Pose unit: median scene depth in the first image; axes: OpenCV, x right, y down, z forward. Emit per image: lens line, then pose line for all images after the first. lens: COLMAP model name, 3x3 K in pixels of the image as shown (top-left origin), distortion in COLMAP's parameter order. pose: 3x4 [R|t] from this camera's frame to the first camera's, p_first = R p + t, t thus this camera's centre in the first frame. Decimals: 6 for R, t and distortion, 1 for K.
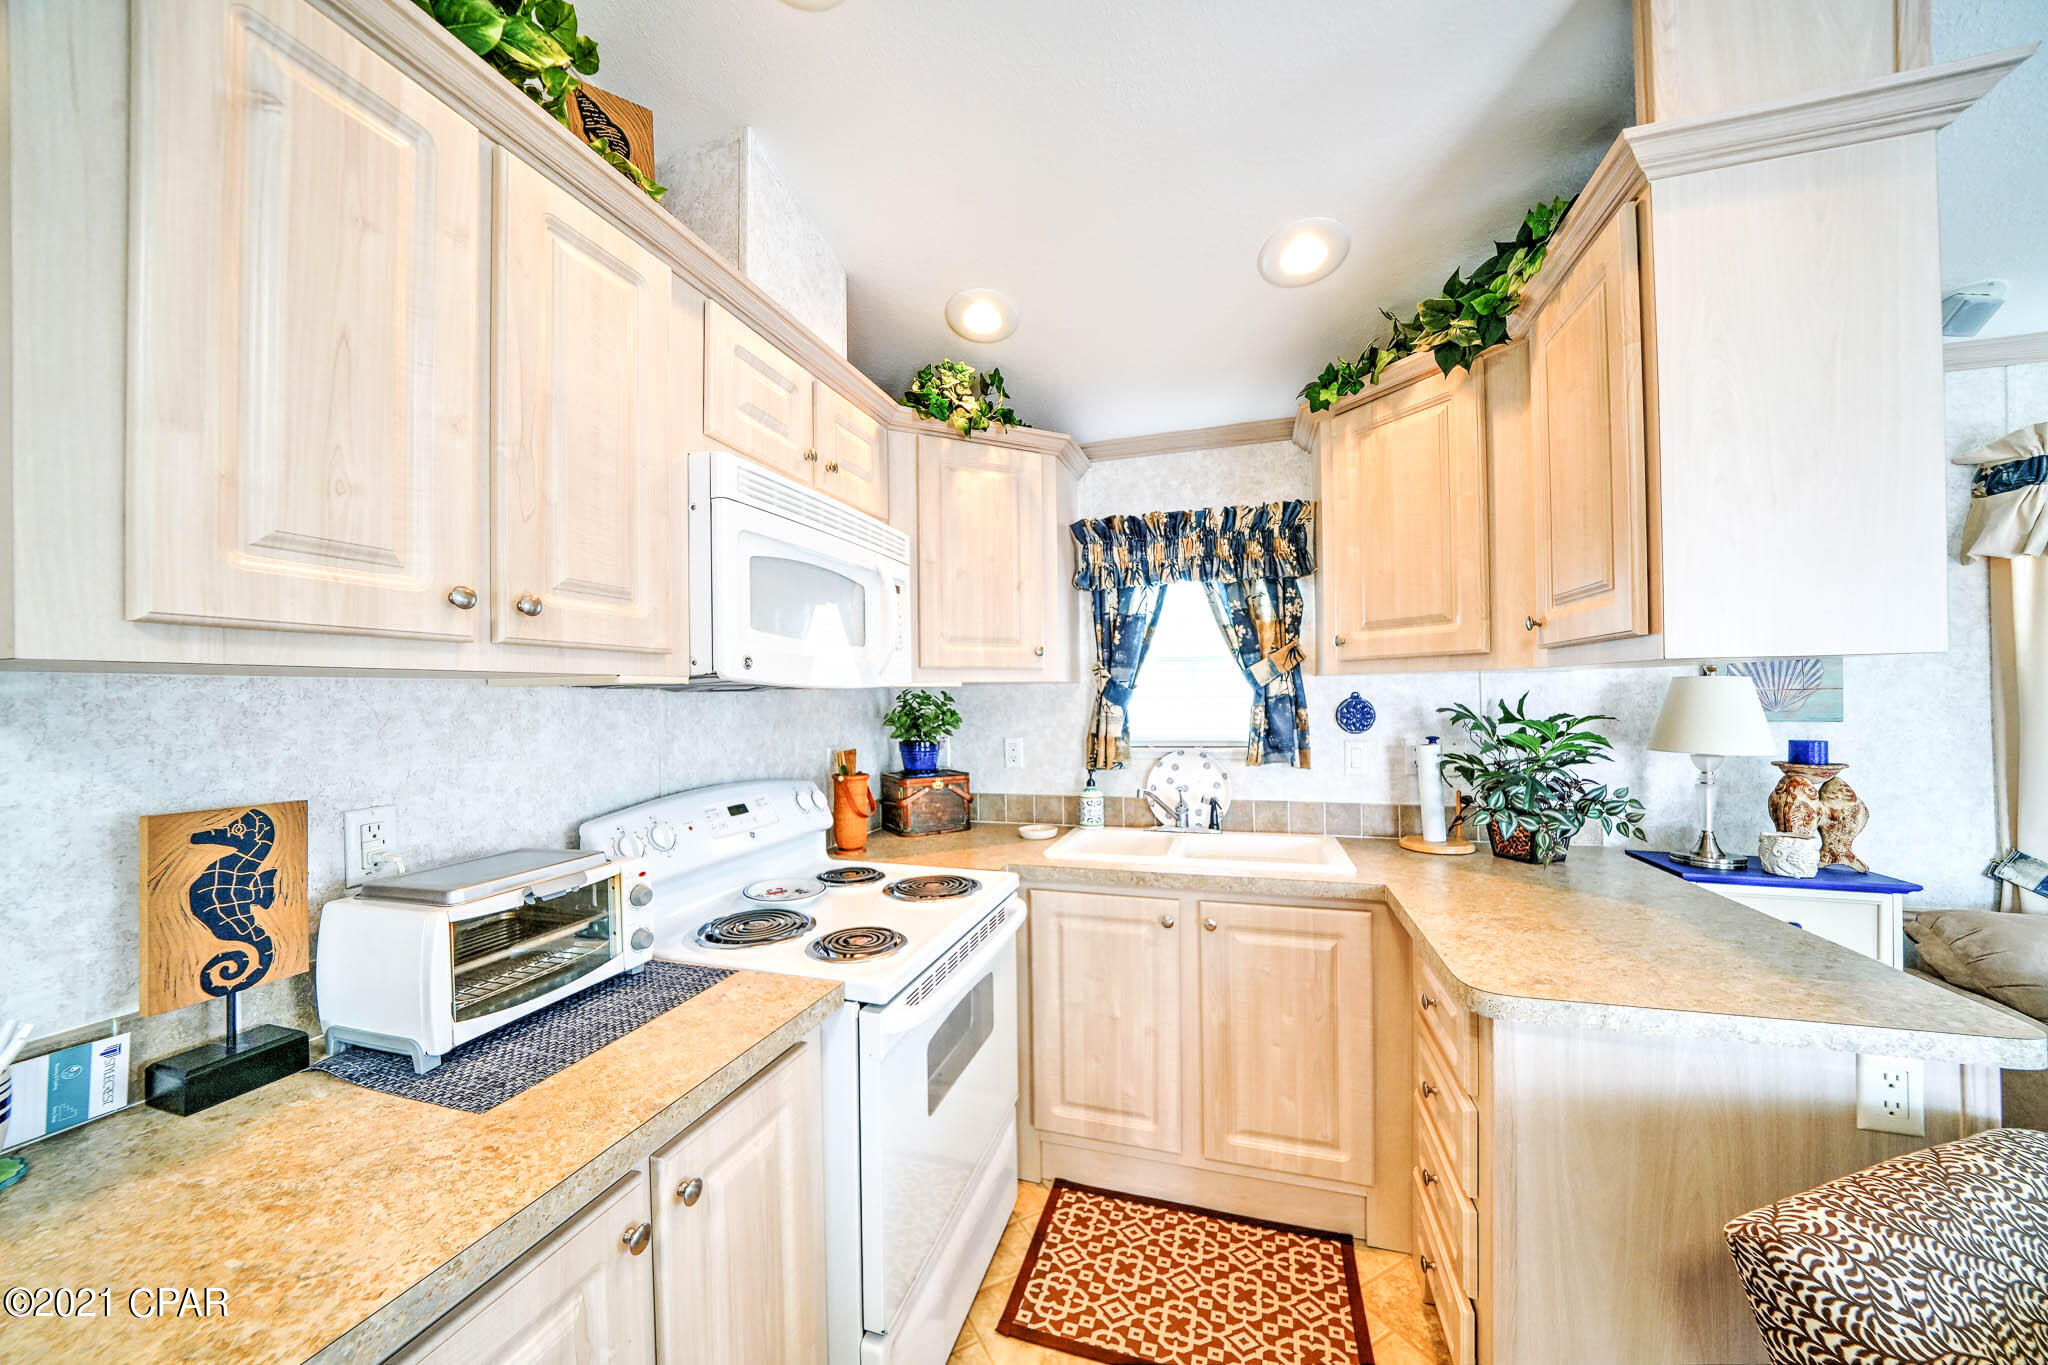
lens RADIAL K [[711.0, 0, 1008.4], [0, 711.0, 692.7], [0, 0, 1]] dist [-0.026821, 0.003482]
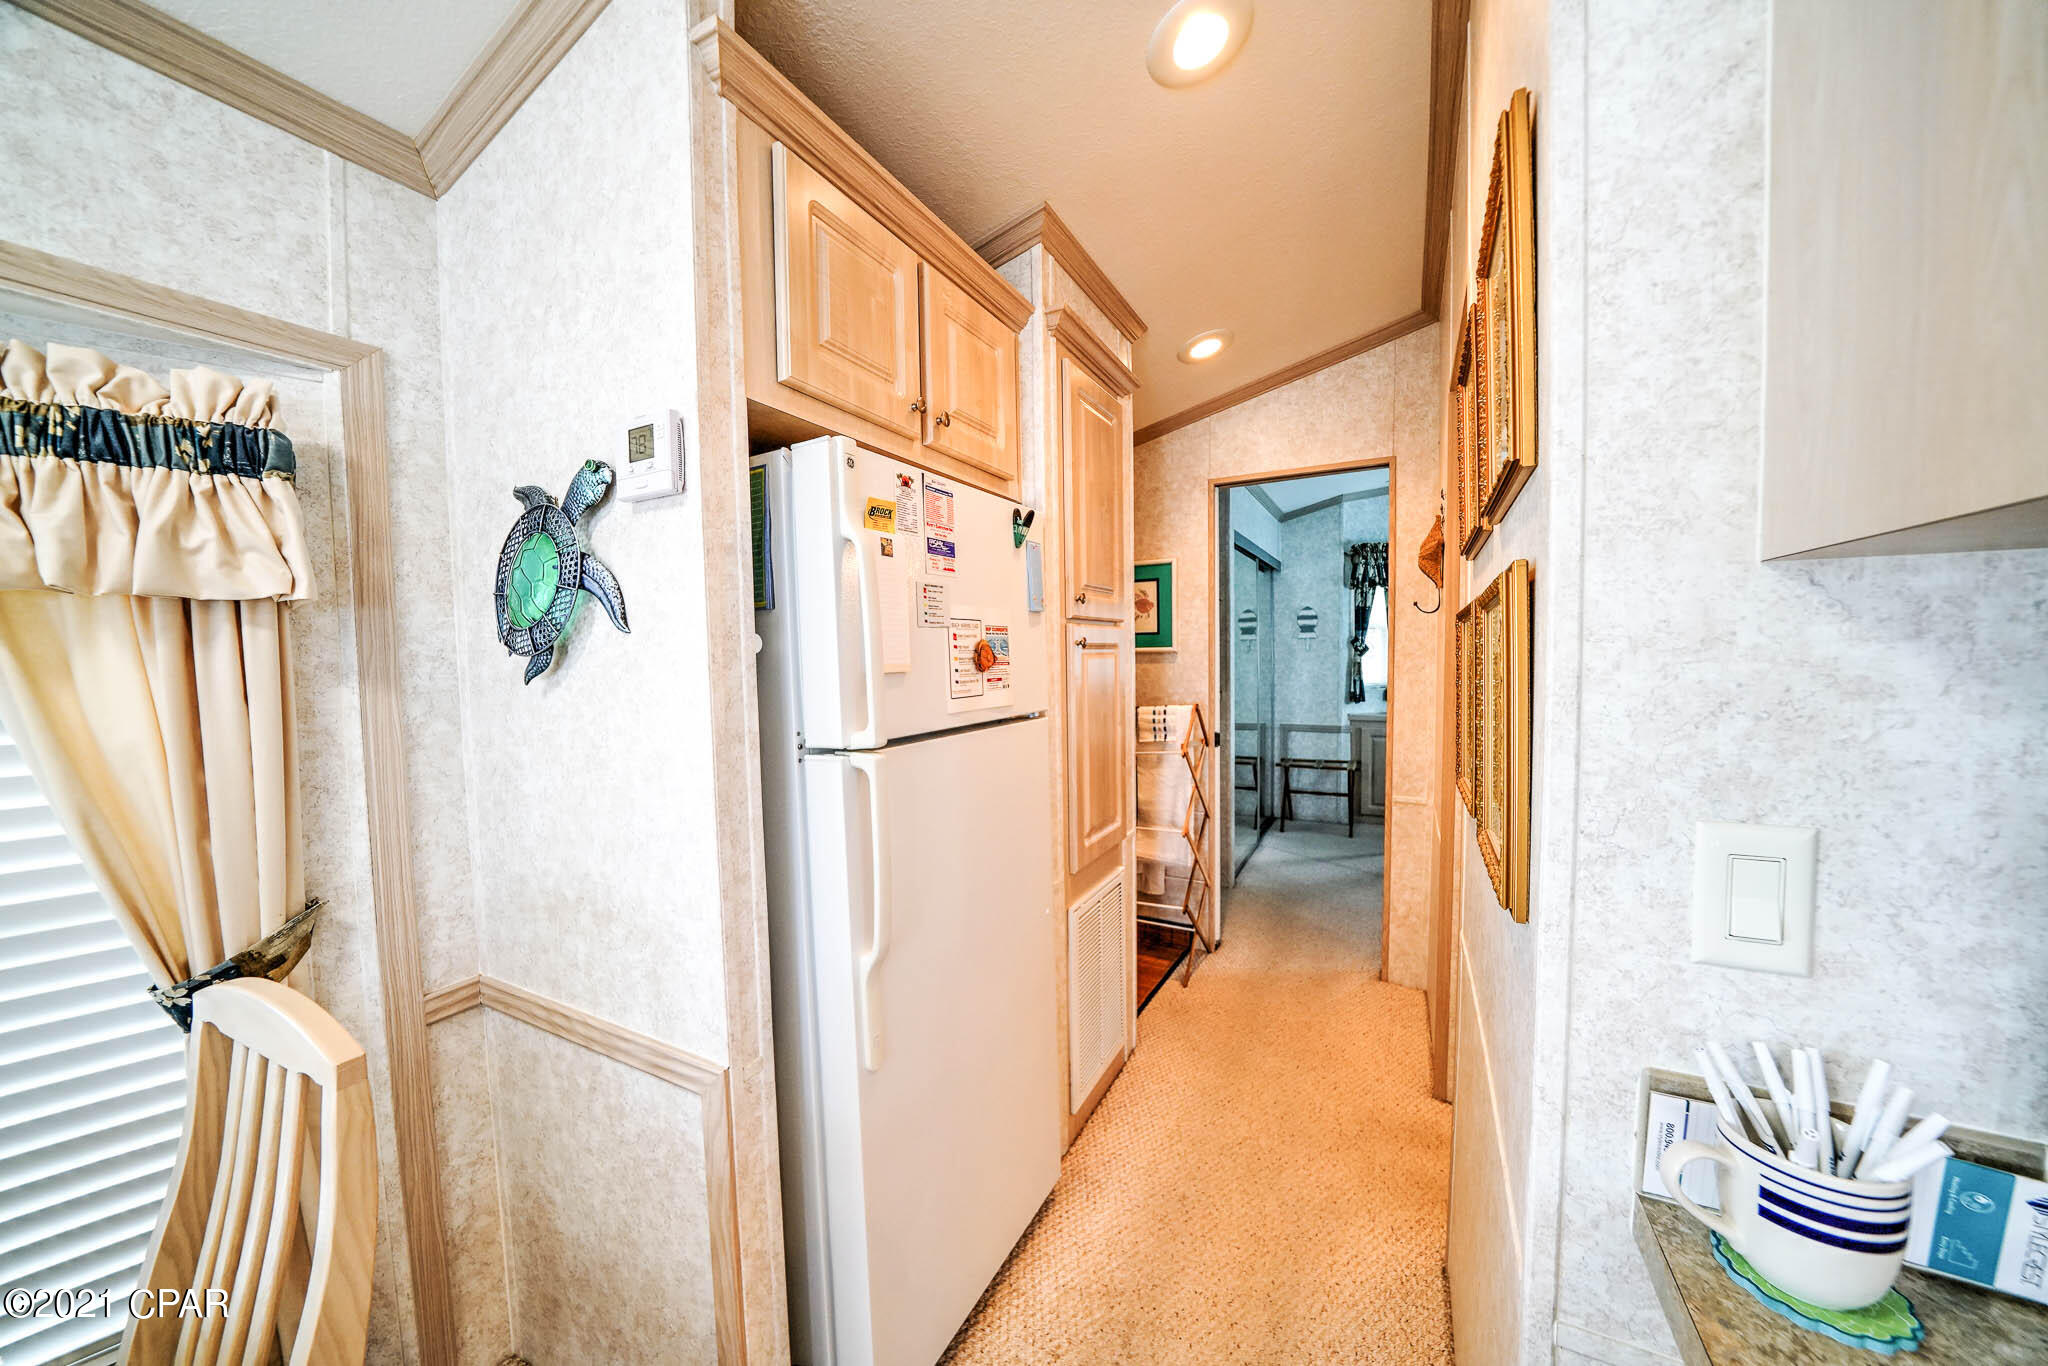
lens RADIAL K [[711.0, 0, 1008.4], [0, 711.0, 693.2], [0, 0, 1]] dist [-0.026821, 0.003482]
pose [[-0.177505, 0.075821, -0.981195, -0.524791], [0.027700, 0.997018, 0.072033, 0.022858], [0.983730, -0.014393, -0.179076, 0.204375]]
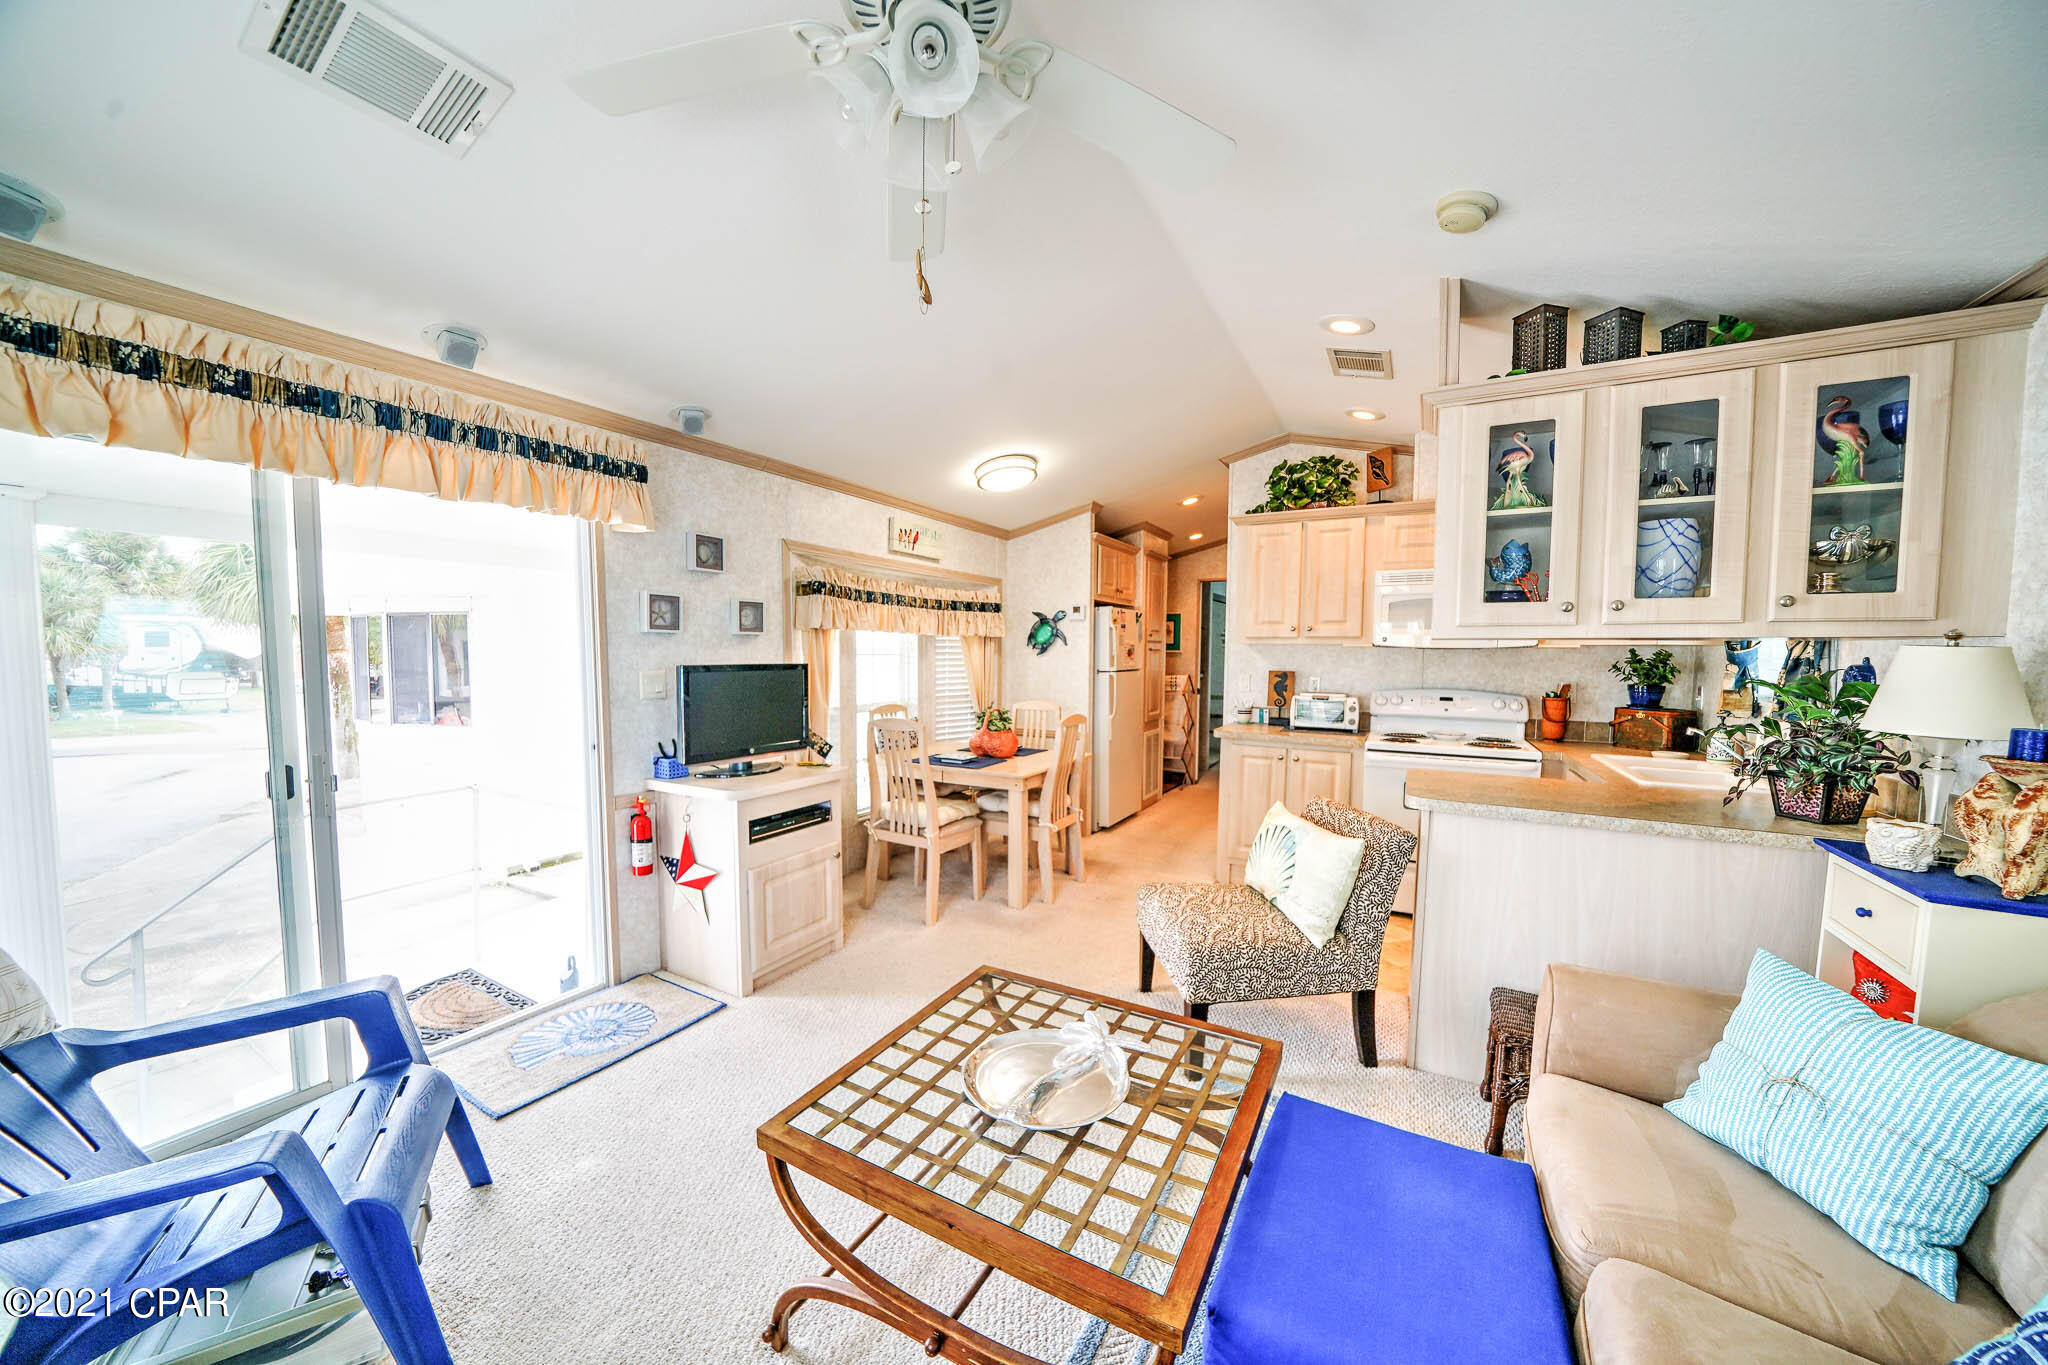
lens RADIAL K [[711.0, 0, 1008.4], [0, 711.0, 692.7], [0, 0, 1]] dist [-0.026821, 0.003482]
pose [[-0.195780, 0.074101, -0.977844, 4.010754], [0.000962, 0.997155, 0.075372, -0.062171], [0.980647, 0.013816, -0.195294, 0.049053]]
